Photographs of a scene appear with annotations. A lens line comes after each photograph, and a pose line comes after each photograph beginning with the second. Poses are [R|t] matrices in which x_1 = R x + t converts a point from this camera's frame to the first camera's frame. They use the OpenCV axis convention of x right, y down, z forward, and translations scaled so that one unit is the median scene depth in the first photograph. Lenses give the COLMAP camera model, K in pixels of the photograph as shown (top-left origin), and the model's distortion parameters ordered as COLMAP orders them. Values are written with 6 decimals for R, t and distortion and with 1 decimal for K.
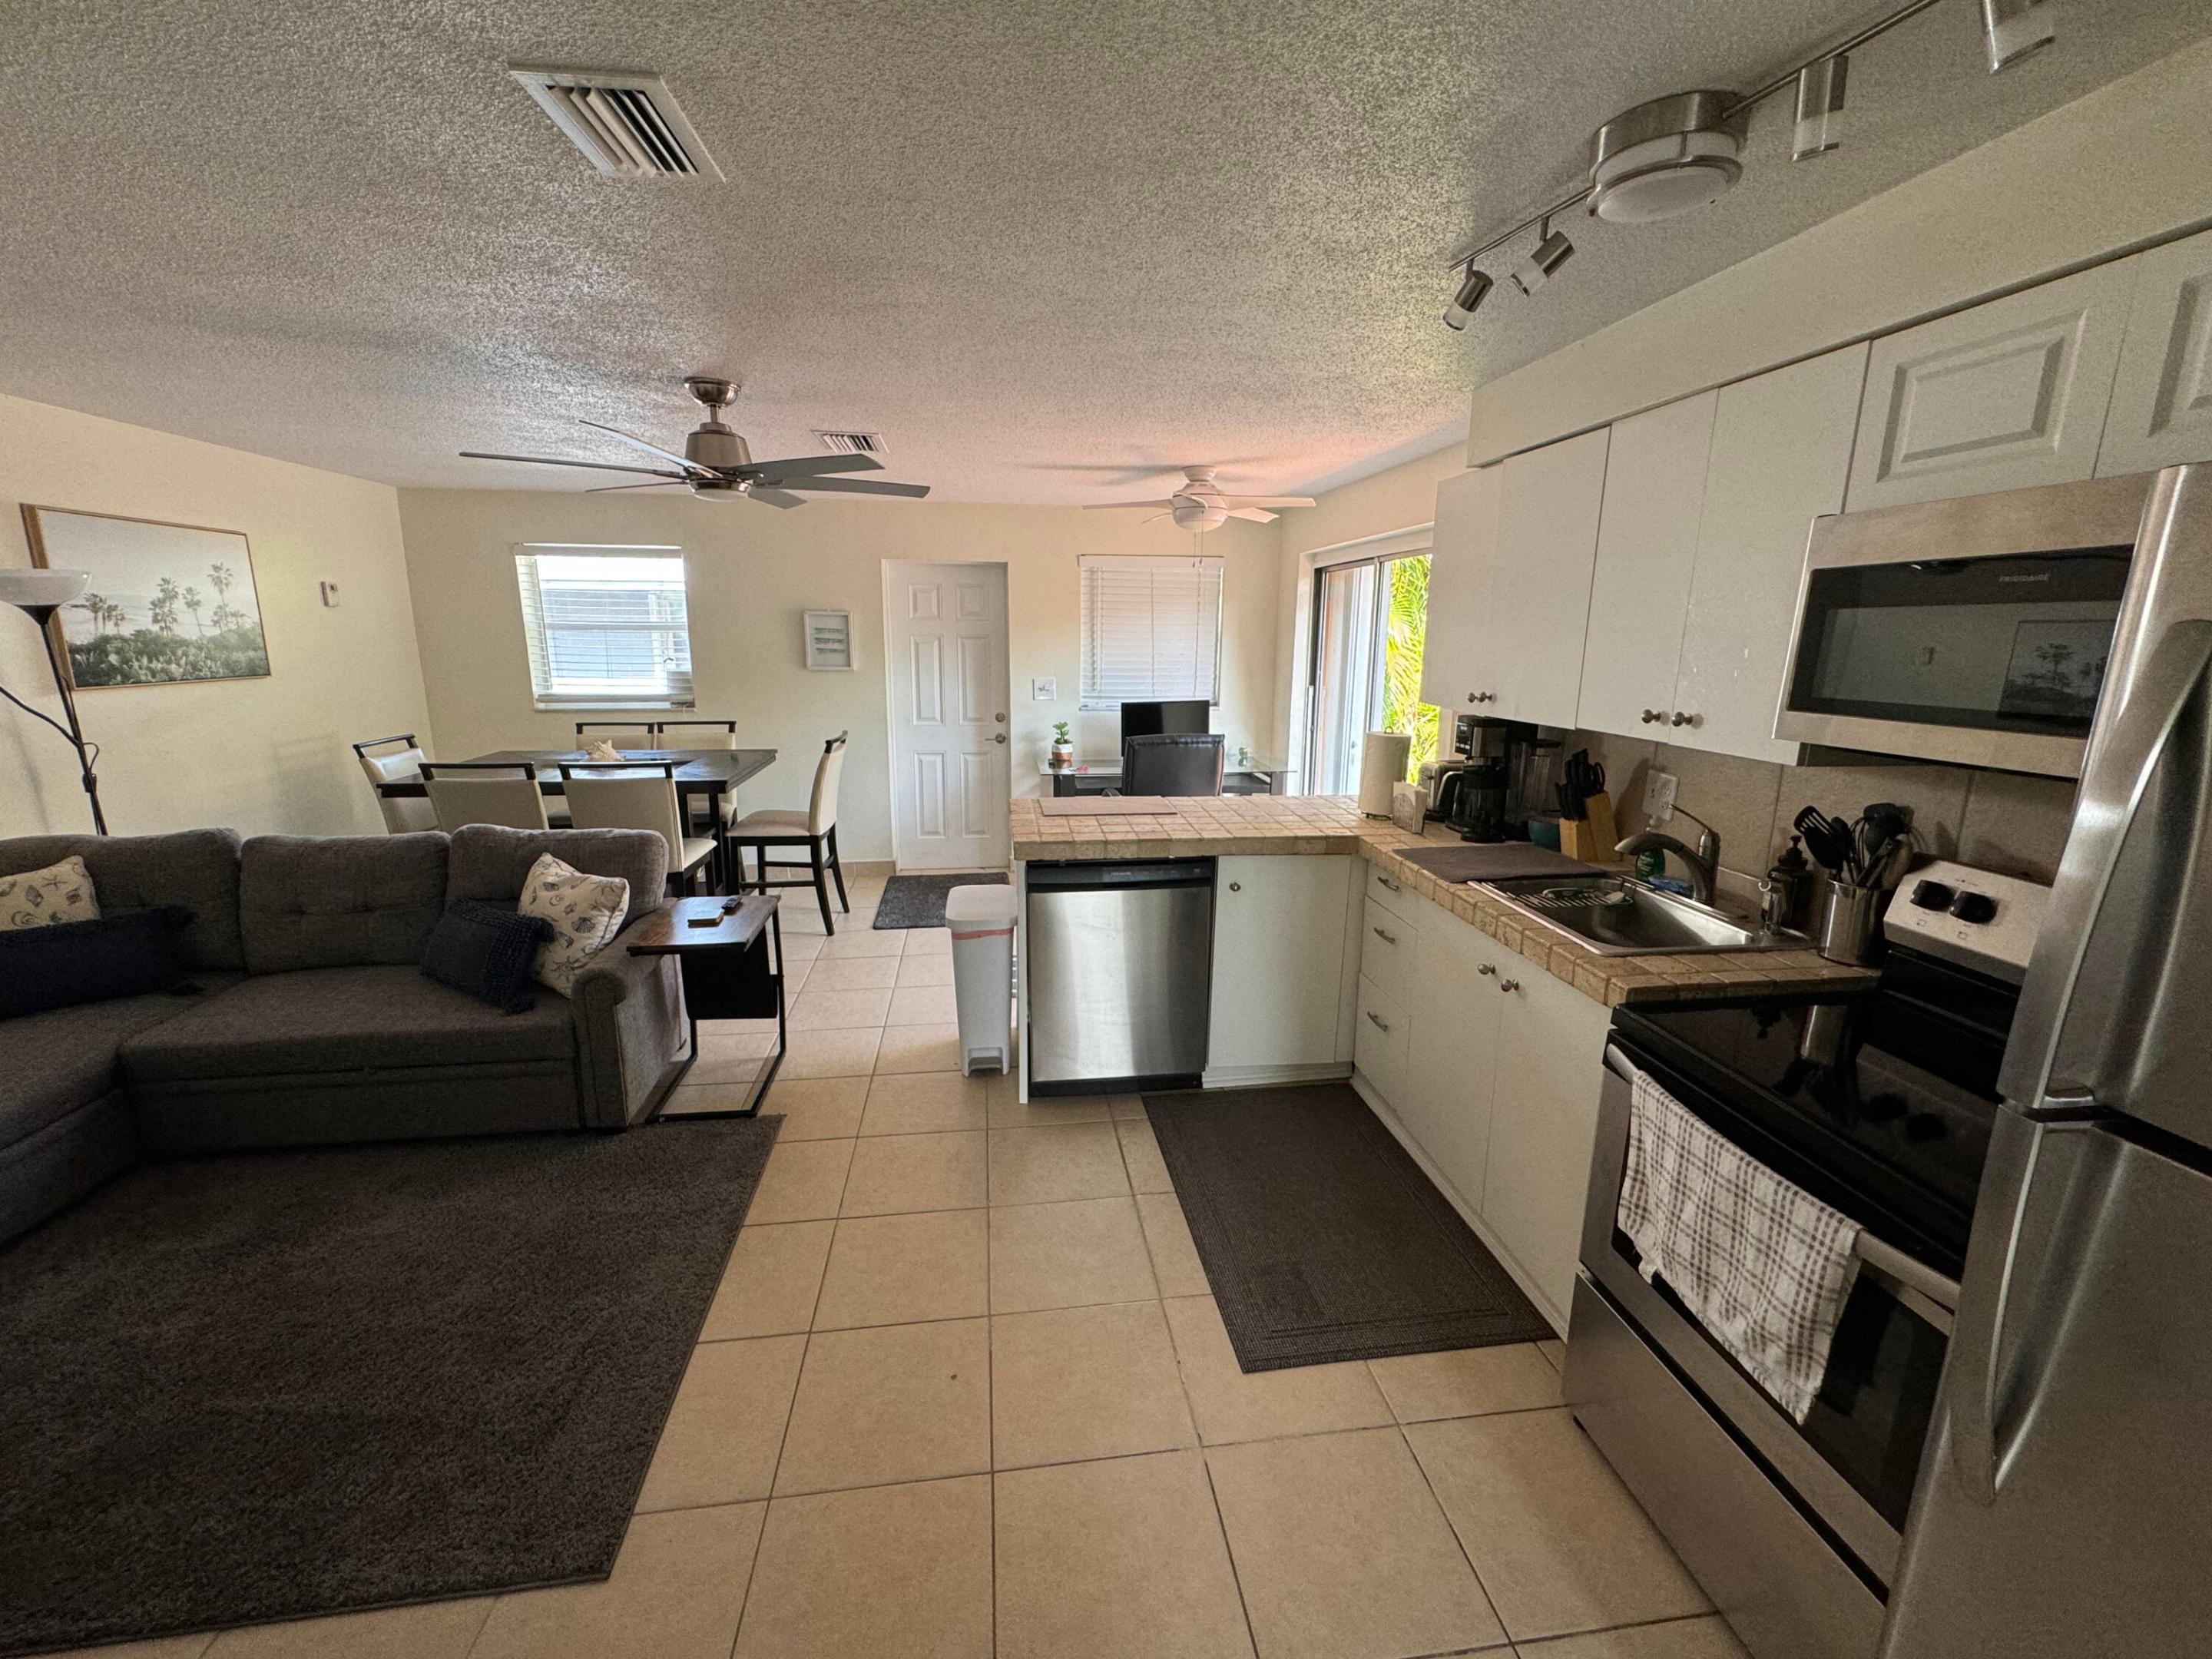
lens RADIAL K [[904.2, 0, 1116.7], [0, 904.2, 835.3], [0, 0, 1]] dist [-0.002556, -0.000434]
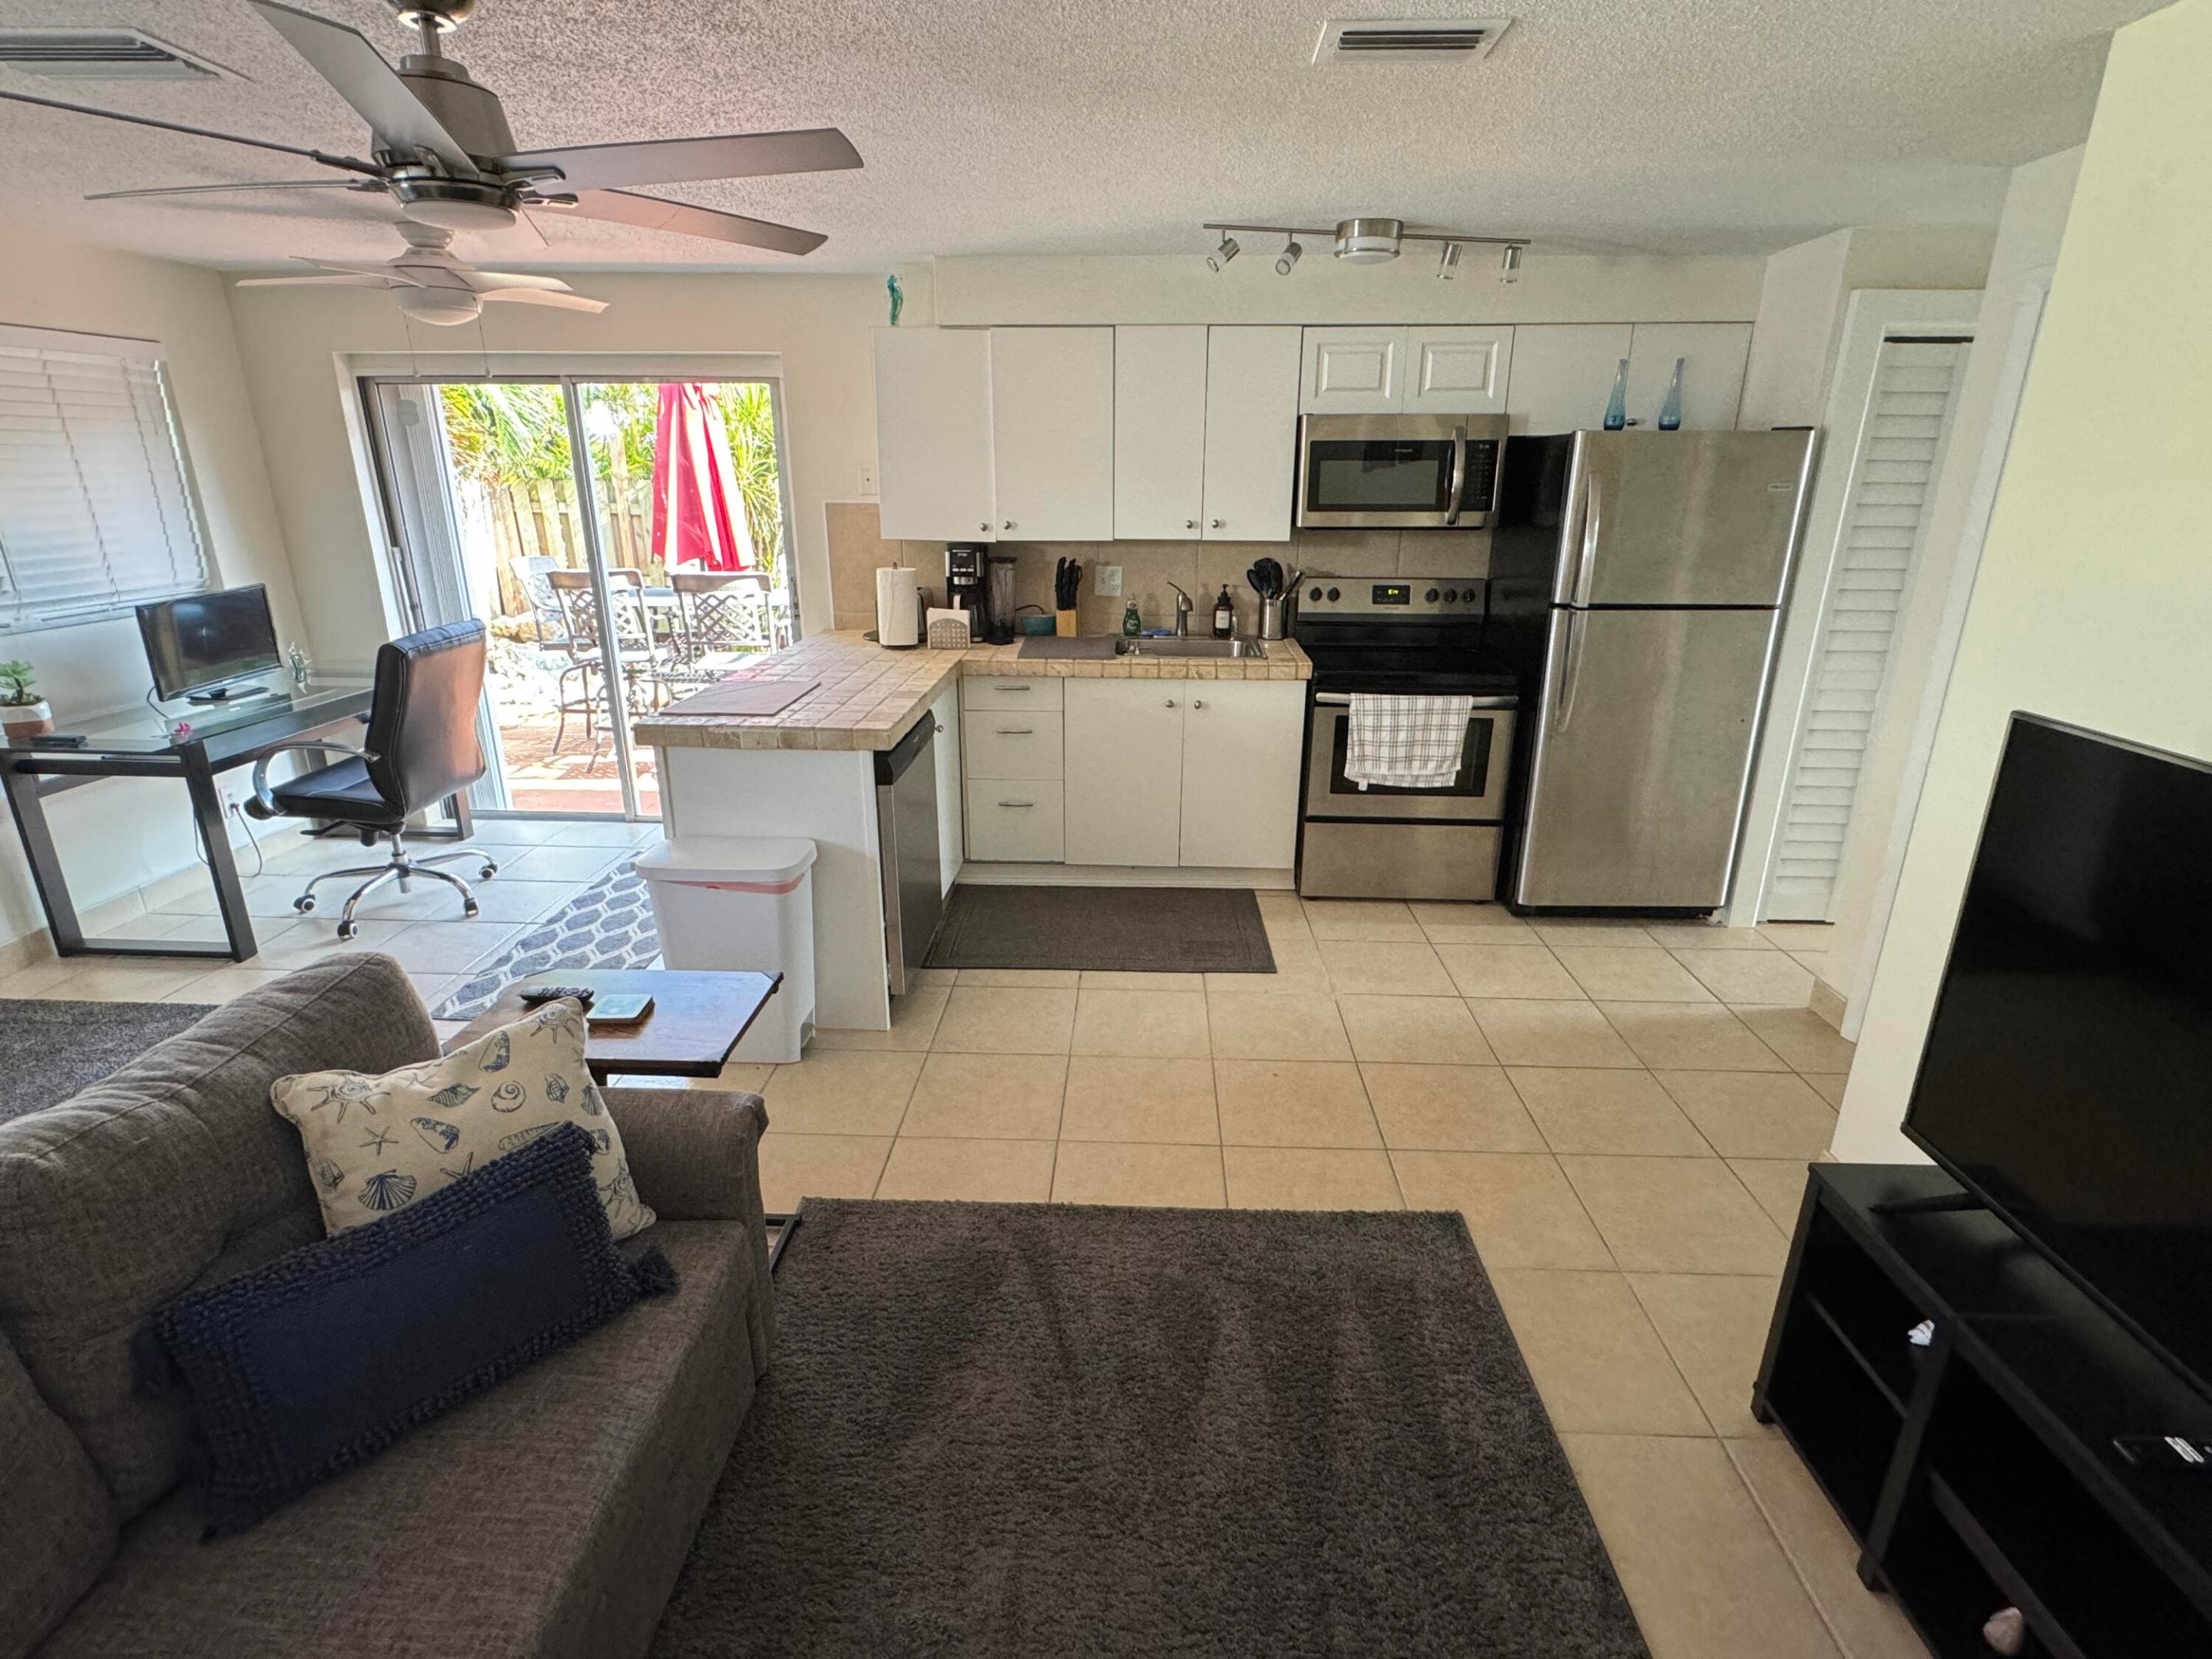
lens RADIAL K [[1068.6, 0, 1105.8], [0, 1068.6, 834.9], [0, 0, 1]] dist [-0.000030, 0.001117]
pose [[0.180526, -0.332595, 0.925630, -0.812028], [0.216603, 0.931431, 0.292436, -0.117460], [-0.959423, 0.147702, 0.240189, 0.433060]]
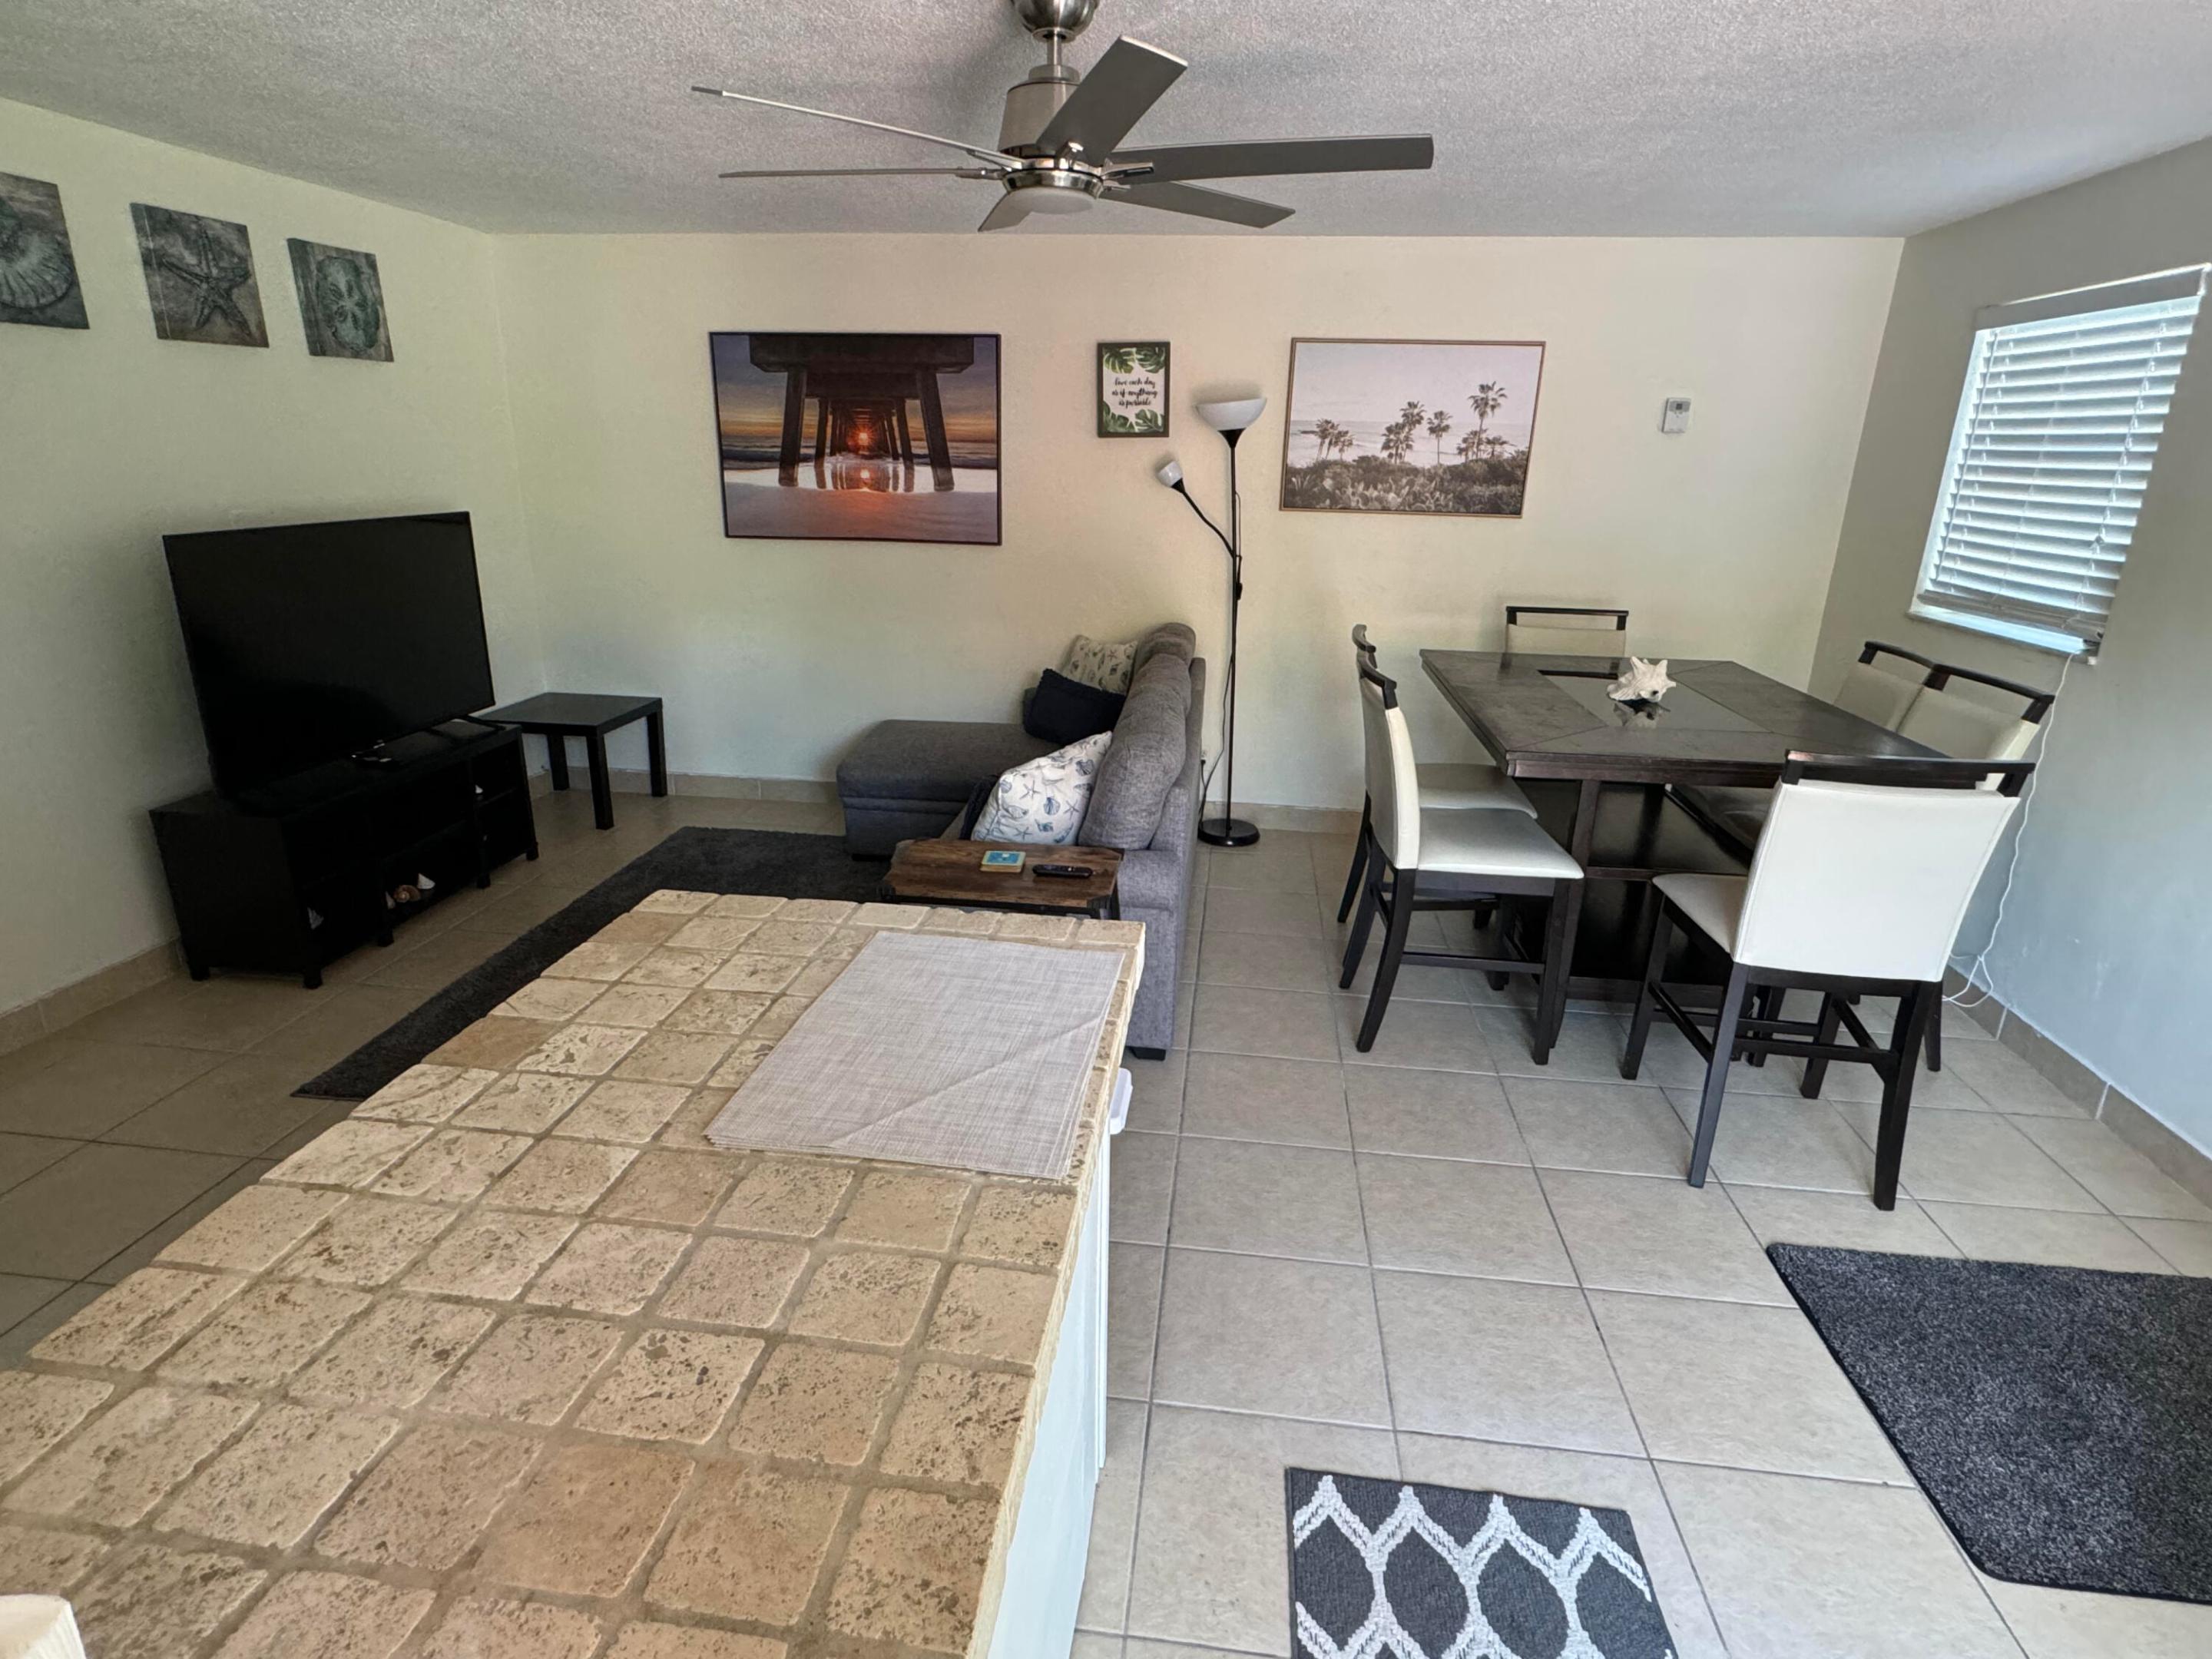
lens RADIAL K [[1142.9, 0, 1105.2], [0, 1142.9, 827.2], [0, 0, 1]] dist [0.002412, -0.001525]
pose [[-0.260391, 0.289312, -0.921138, 0.275142], [-0.239184, 0.904982, 0.351851, -0.216431], [0.935408, 0.311940, -0.166450, 0.995049]]
